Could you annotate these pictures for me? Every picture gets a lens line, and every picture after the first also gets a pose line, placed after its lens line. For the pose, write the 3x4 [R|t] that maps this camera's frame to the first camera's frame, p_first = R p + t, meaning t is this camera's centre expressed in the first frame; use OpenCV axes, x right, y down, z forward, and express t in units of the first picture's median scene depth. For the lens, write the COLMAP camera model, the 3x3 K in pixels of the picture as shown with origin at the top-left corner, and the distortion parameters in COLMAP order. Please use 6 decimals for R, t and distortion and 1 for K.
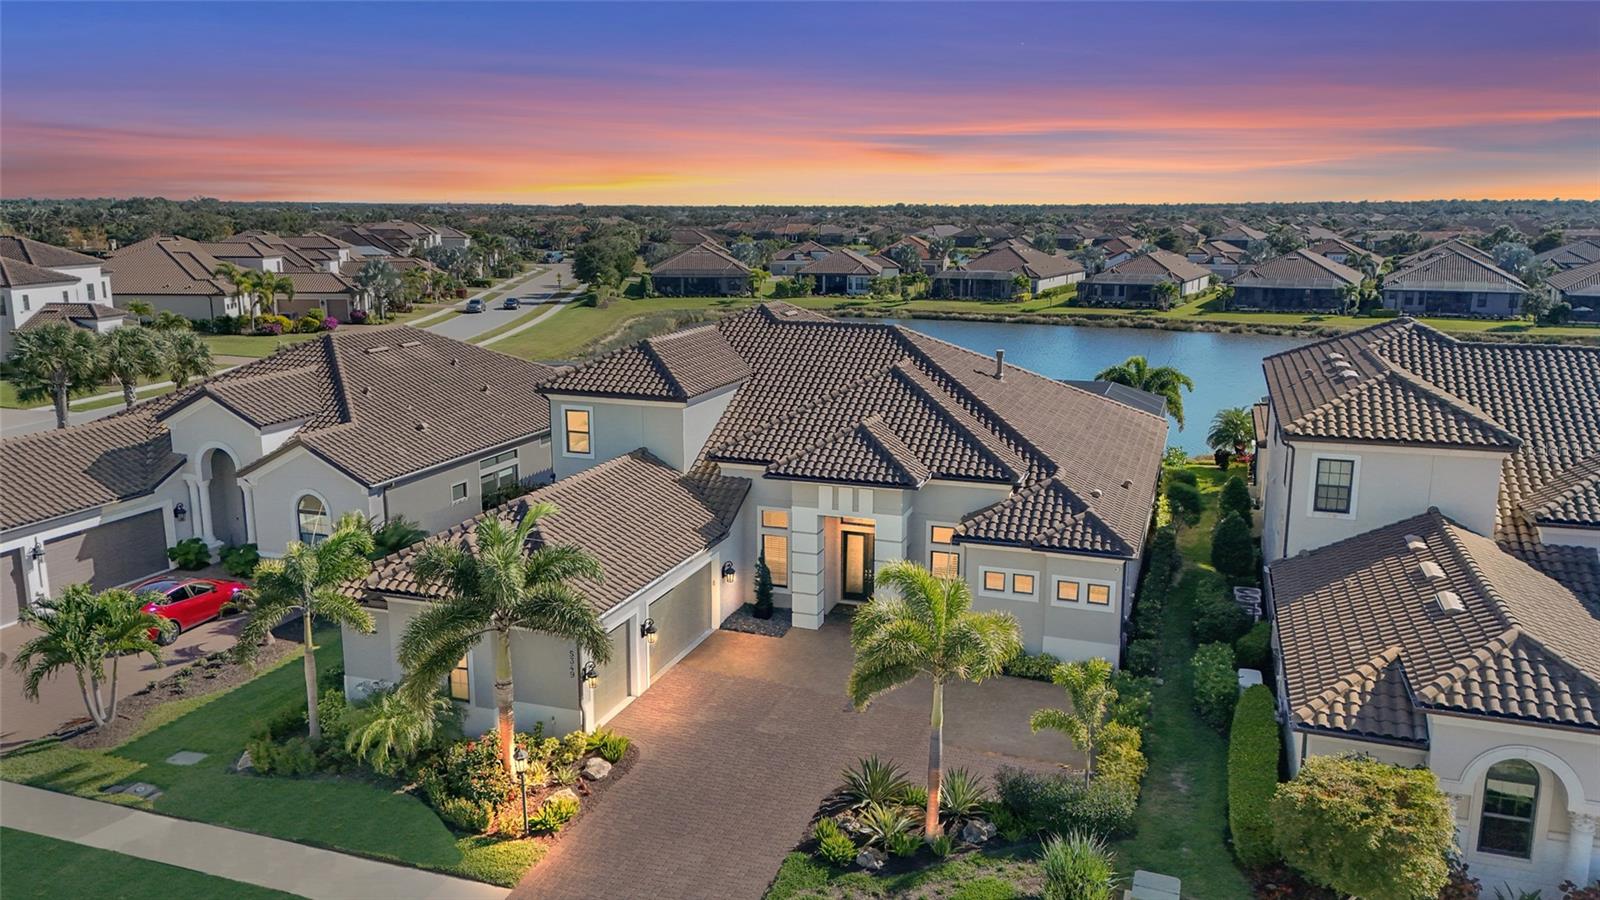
lens RADIAL K [[1158.6, 0, 800.0], [0, 1158.6, 450.0], [0, 0, 1]] dist [0.126070, -0.180540]
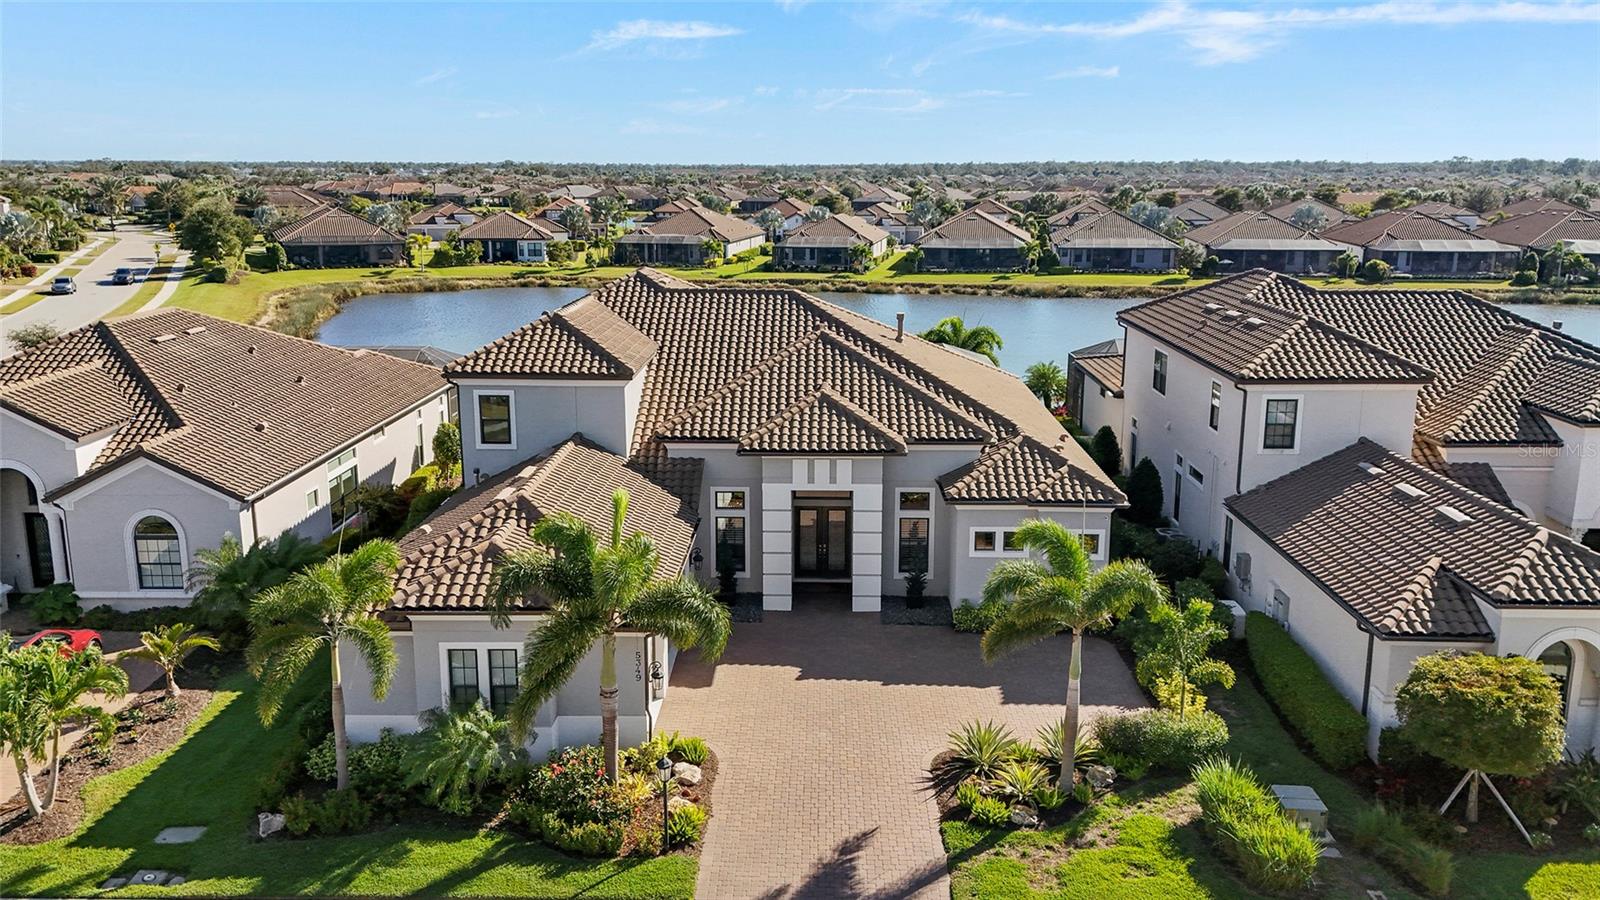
lens RADIAL K [[1252.4, 0, 800.0], [0, 1252.4, 450.0], [0, 0, 1]] dist [0.124278, -0.190928]
pose [[0.951661, -0.067409, 0.299662, -0.169029], [0.062520, 0.997708, 0.025884, -0.001953], [-0.300720, -0.005898, 0.953694, 0.009200]]
